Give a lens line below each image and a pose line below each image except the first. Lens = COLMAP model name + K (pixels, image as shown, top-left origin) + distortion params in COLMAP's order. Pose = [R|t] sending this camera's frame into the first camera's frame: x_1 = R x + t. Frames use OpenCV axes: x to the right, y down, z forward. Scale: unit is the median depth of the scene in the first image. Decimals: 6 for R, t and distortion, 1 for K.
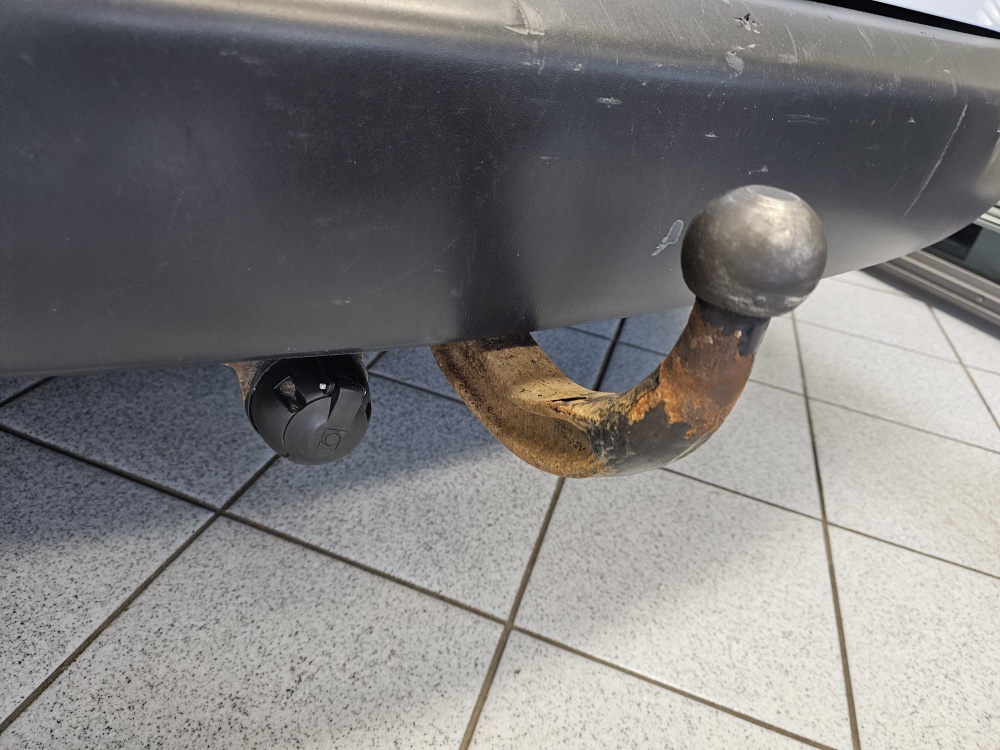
lens RADIAL K [[676.7, 0, 500.0], [0, 676.7, 375.0], [0, 0, 1]] dist [0.056544, -0.067515]
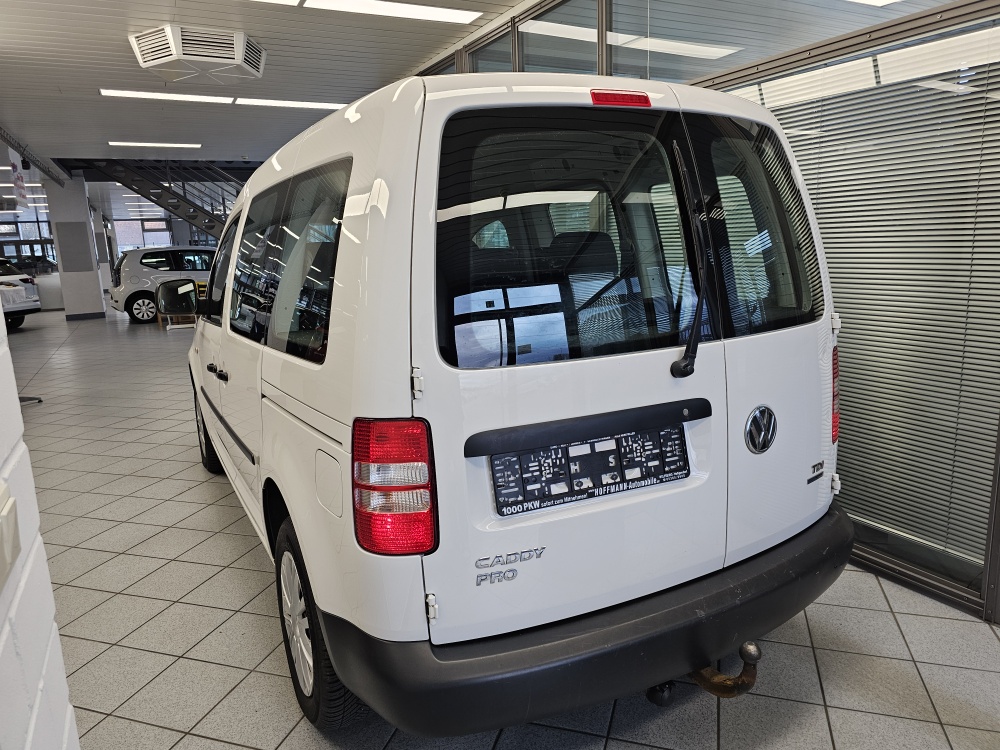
lens RADIAL K [[676.7, 0, 500.0], [0, 676.7, 375.0], [0, 0, 1]] dist [0.056544, -0.067515]
pose [[0.979777, -0.197115, -0.034400, -0.399855], [0.172290, 0.918499, -0.355915, -0.229242], [0.101753, 0.342790, 0.933885, -2.032406]]
